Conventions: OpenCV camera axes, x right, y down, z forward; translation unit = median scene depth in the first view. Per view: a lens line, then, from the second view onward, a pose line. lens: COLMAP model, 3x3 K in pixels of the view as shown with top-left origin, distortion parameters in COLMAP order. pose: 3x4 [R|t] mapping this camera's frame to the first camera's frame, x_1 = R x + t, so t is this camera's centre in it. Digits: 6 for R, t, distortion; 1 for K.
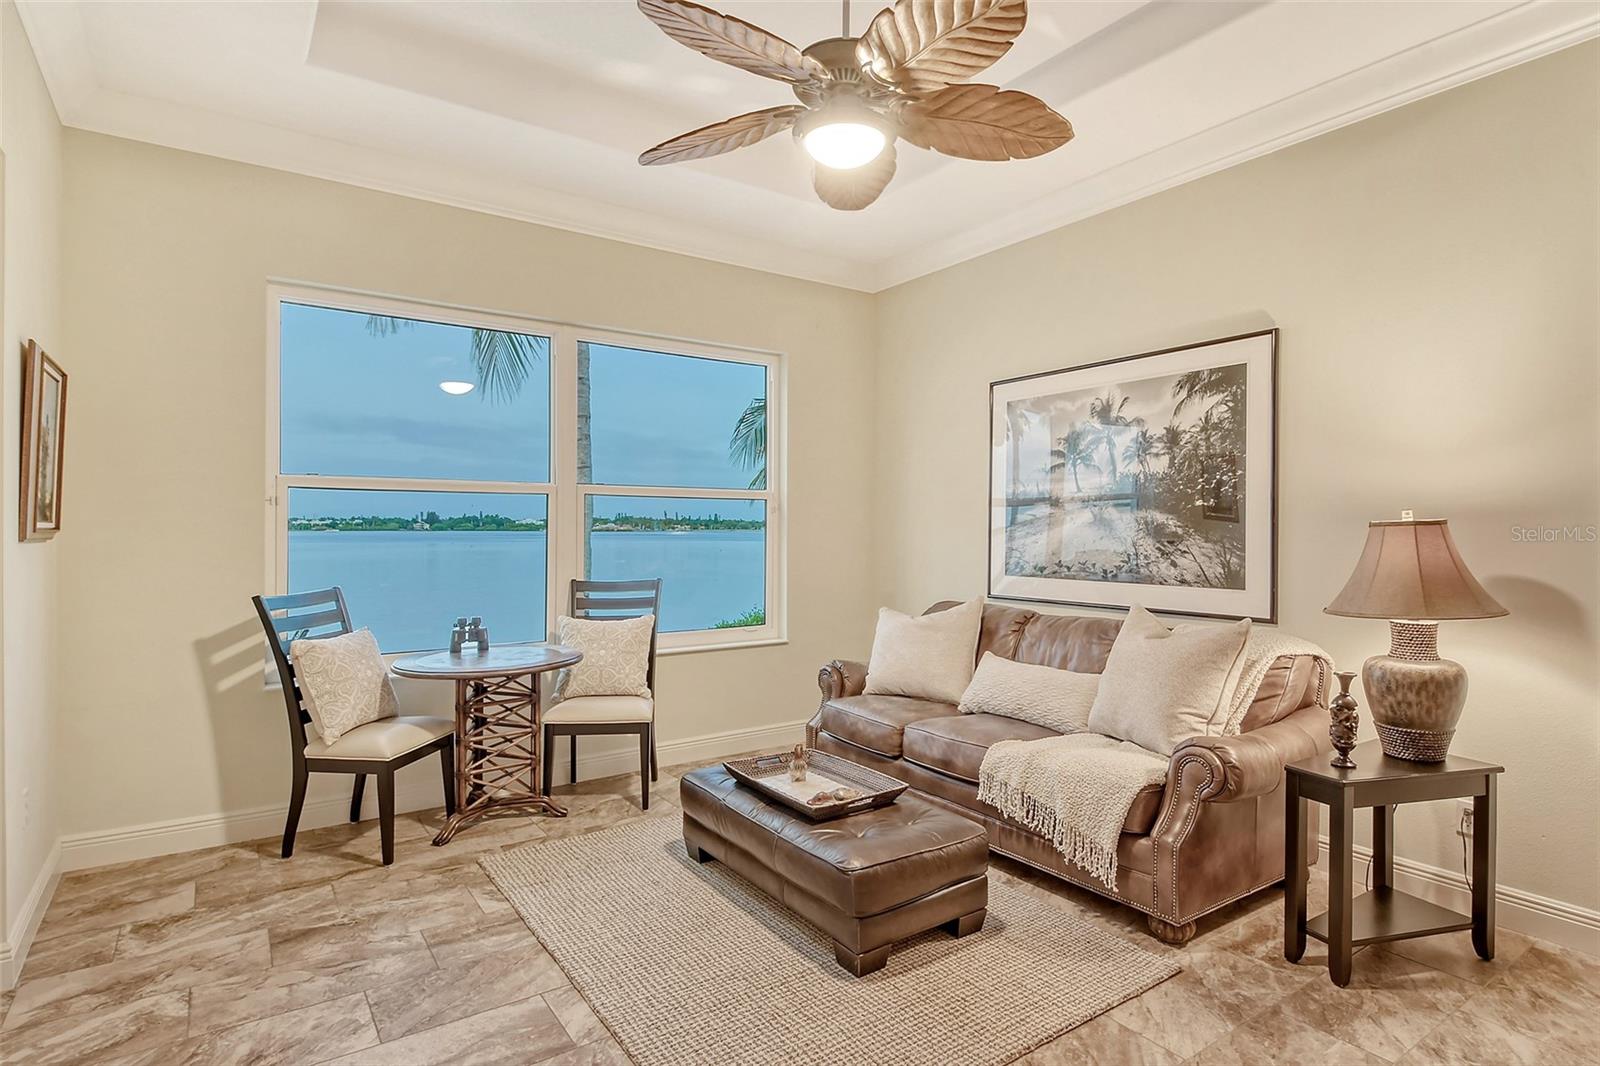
lens RADIAL K [[843.0, 0, 814.4], [0, 843.0, 526.0], [0, 0, 1]] dist [0.022133, -0.019332]
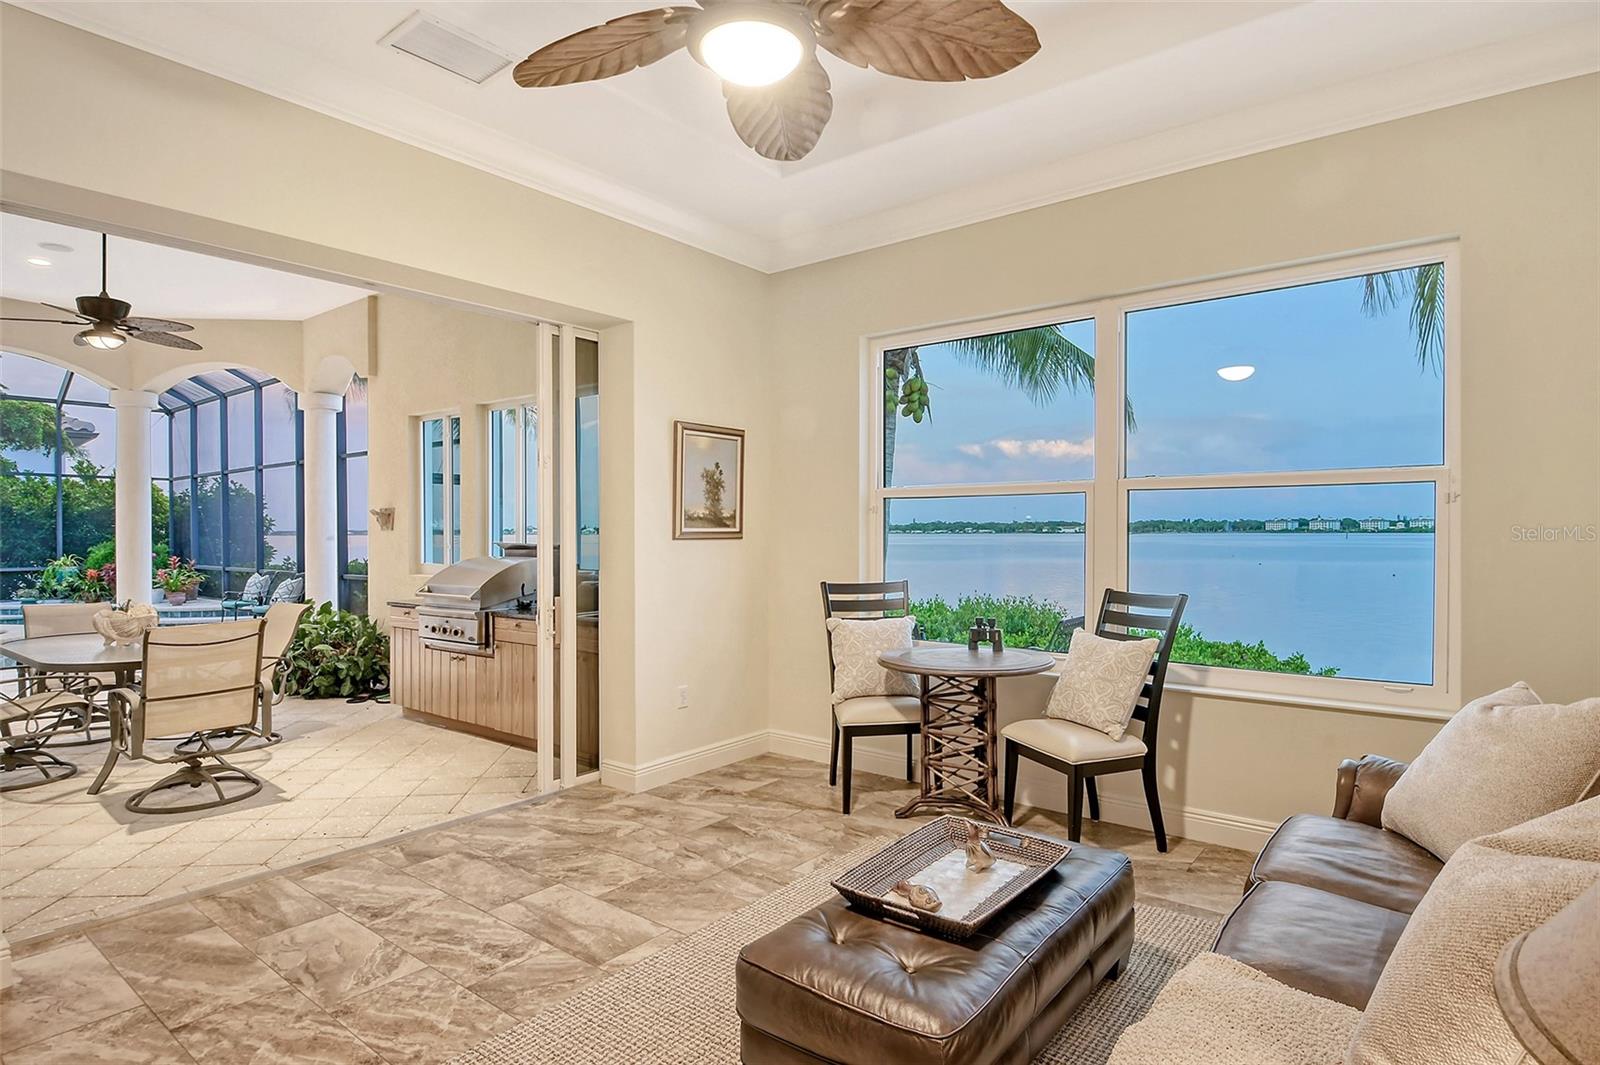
lens RADIAL K [[843.0, 0, 814.4], [0, 843.0, 525.5], [0, 0, 1]] dist [0.022133, -0.019332]
pose [[0.302627, -0.005894, -0.953091, 0.690305], [0.007421, 0.999965, -0.003828, -0.001455], [0.953080, -0.005915, 0.302661, 0.671995]]
